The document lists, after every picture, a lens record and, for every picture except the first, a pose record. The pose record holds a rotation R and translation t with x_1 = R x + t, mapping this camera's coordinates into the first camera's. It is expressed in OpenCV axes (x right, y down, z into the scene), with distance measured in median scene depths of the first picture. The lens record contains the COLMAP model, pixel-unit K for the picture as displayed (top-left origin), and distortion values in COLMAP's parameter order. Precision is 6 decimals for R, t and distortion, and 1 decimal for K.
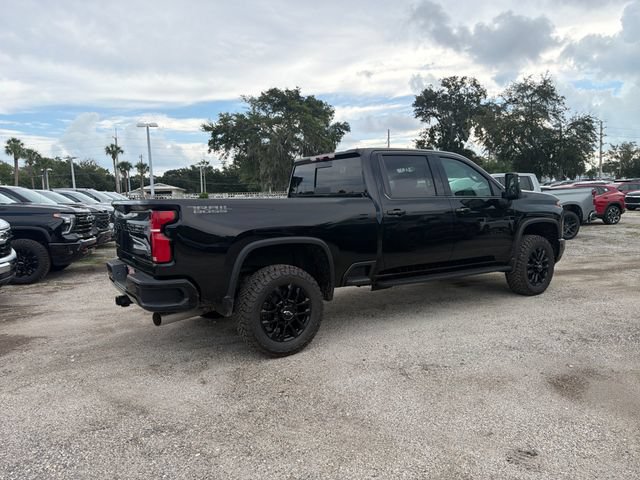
lens RADIAL K [[454.4, 0, 316.2], [0, 454.4, 239.0], [0, 0, 1]] dist [0.033774, -0.043405]
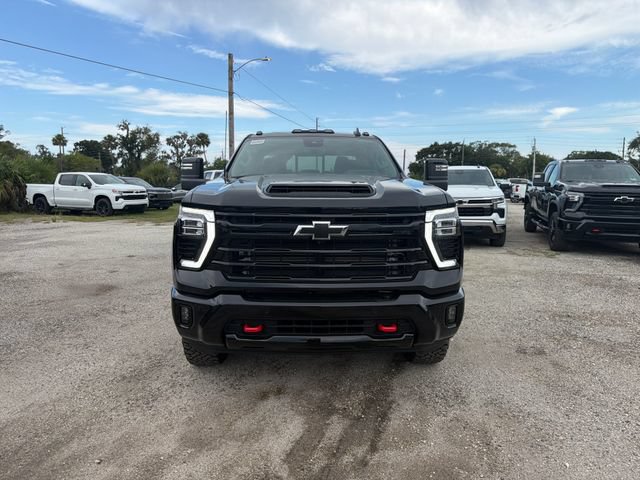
lens RADIAL K [[454.4, 0, 315.8], [0, 454.4, 237.0], [0, 0, 1]] dist [0.033774, -0.043405]
pose [[-0.522395, 0.126867, -0.843213, 0.141668], [-0.066544, 0.979789, 0.188642, -0.024434], [0.850103, 0.154656, -0.503395, 0.226099]]
